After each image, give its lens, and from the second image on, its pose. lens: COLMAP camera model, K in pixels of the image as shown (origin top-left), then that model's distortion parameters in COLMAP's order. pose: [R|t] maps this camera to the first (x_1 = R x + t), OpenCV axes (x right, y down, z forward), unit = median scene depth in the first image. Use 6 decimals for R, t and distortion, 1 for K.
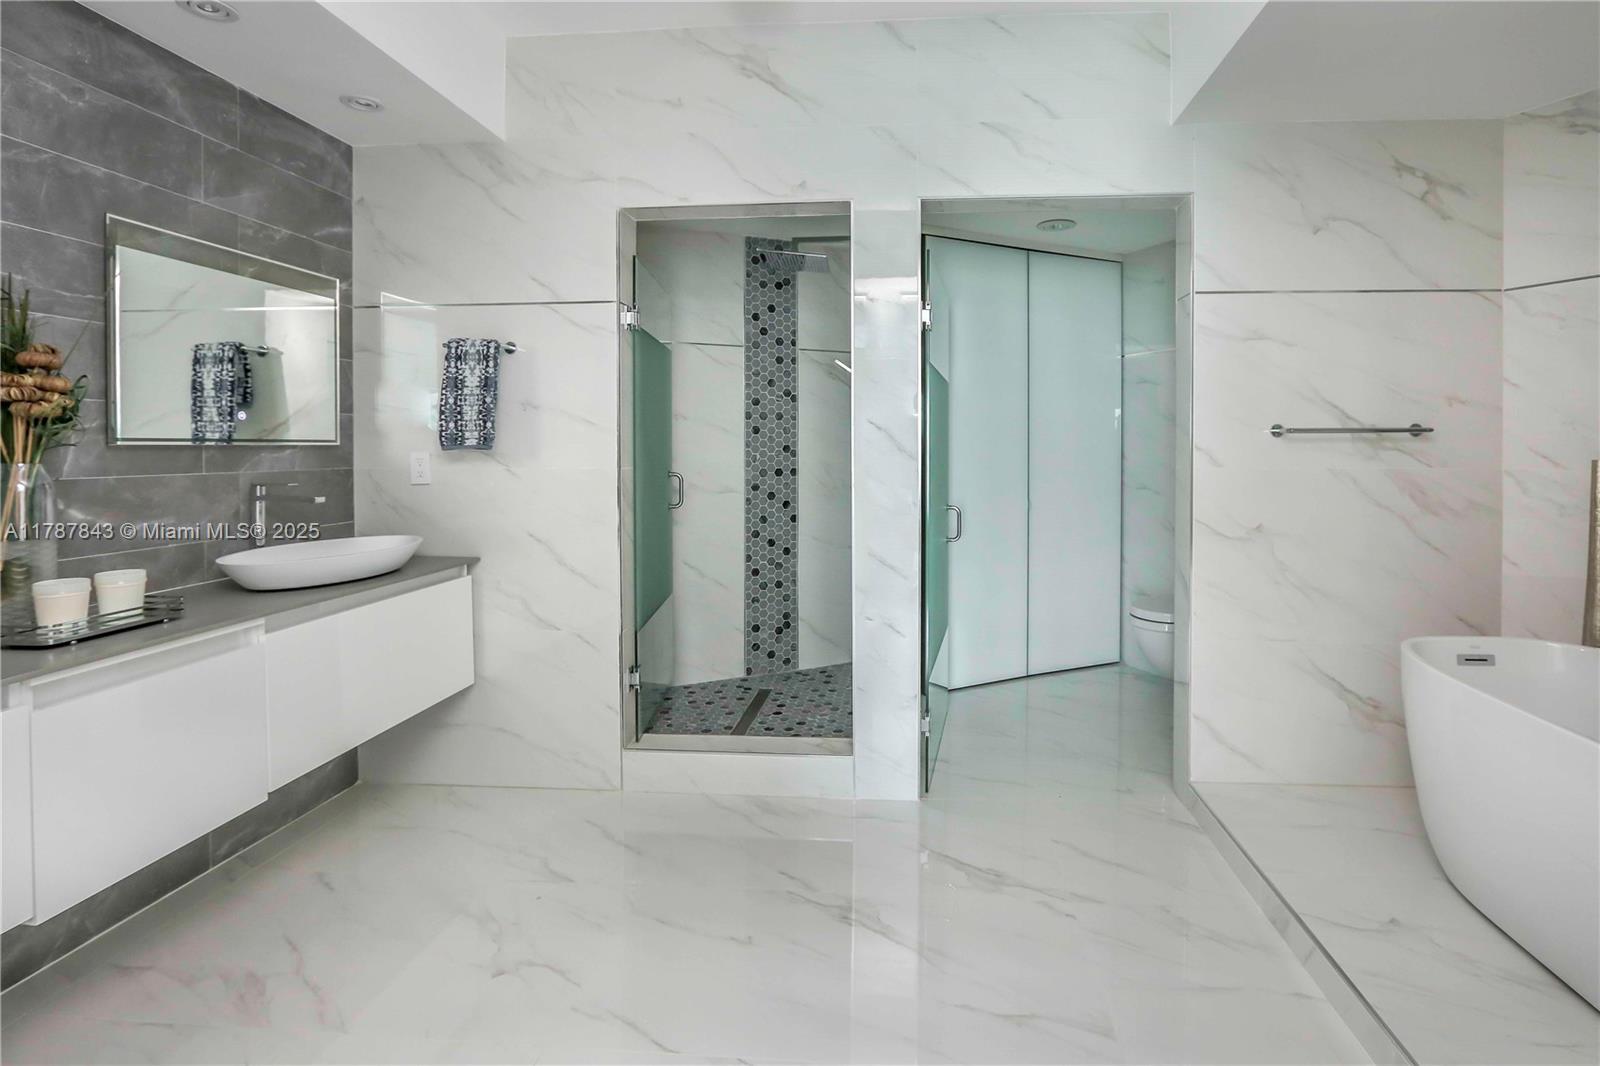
lens RADIAL K [[777.8, 0, 801.4], [0, 777.8, 443.1], [0, 0, 1]] dist [-0.011560, 0.001554]
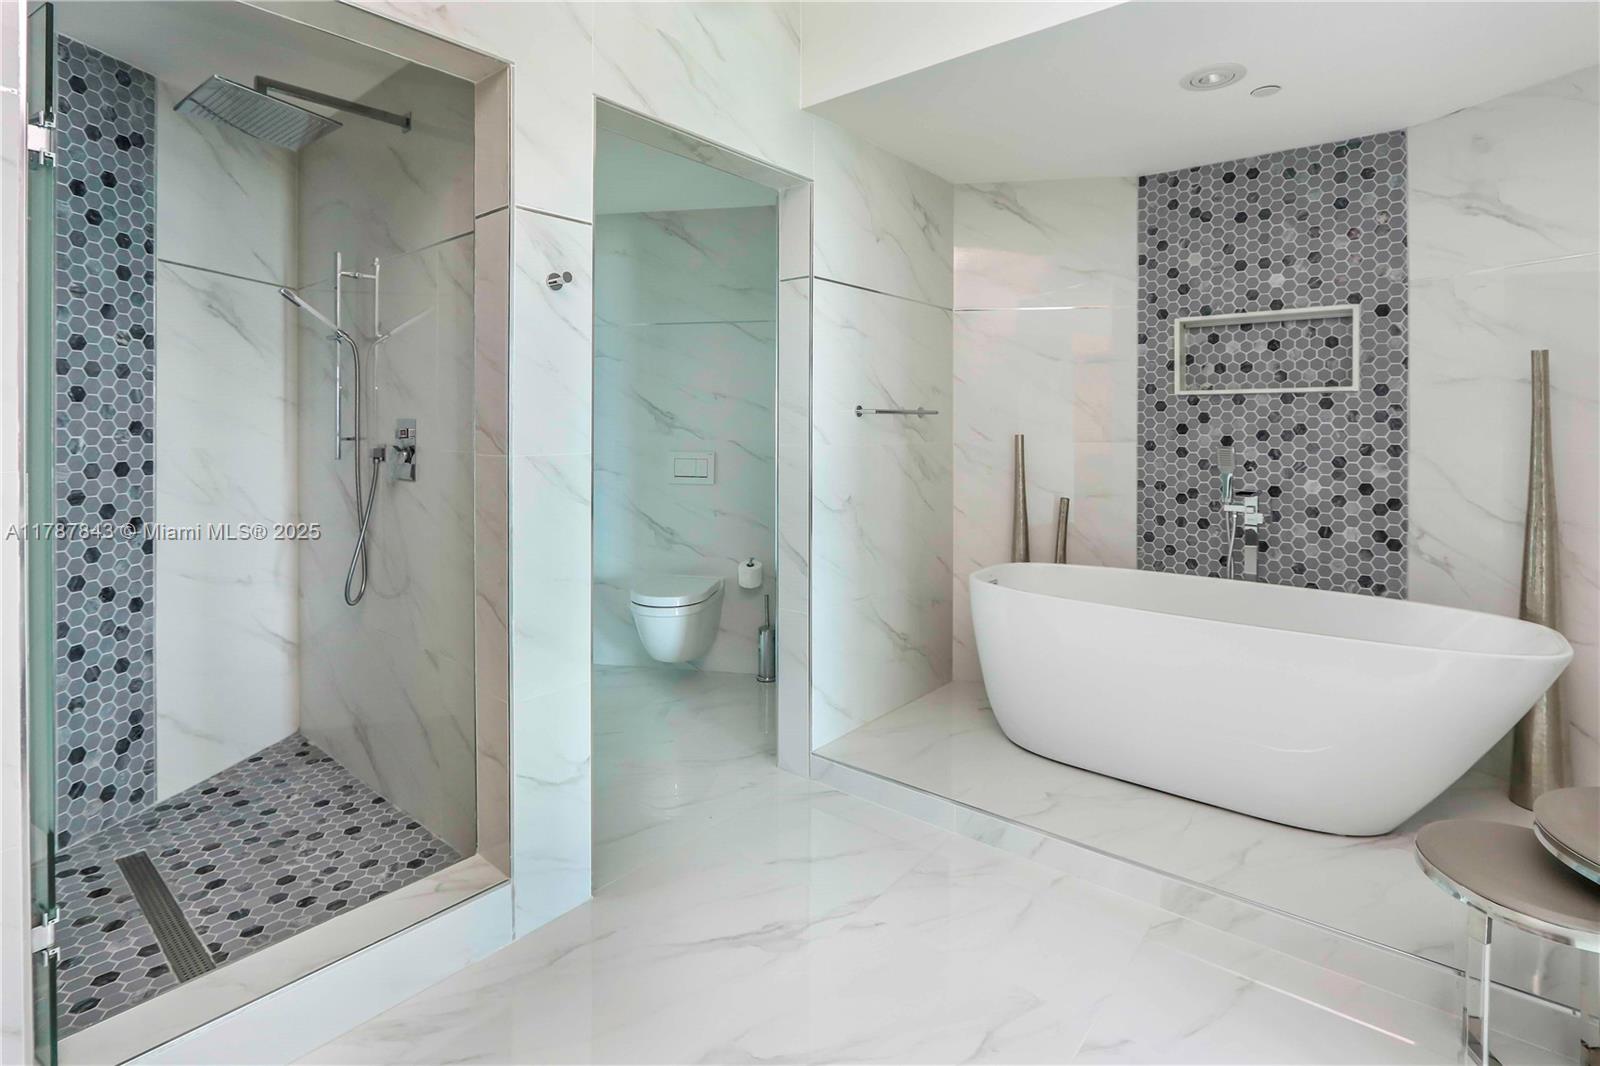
lens RADIAL K [[818.9, 0, 802.7], [0, 818.9, 416.2], [0, 0, 1]] dist [-0.009787, 0.001219]
pose [[0.545867, 0.009913, 0.837813, -0.258206], [-0.006224, 0.999950, -0.007776, 0.000241], [-0.837849, -0.000969, 0.545902, 0.255939]]
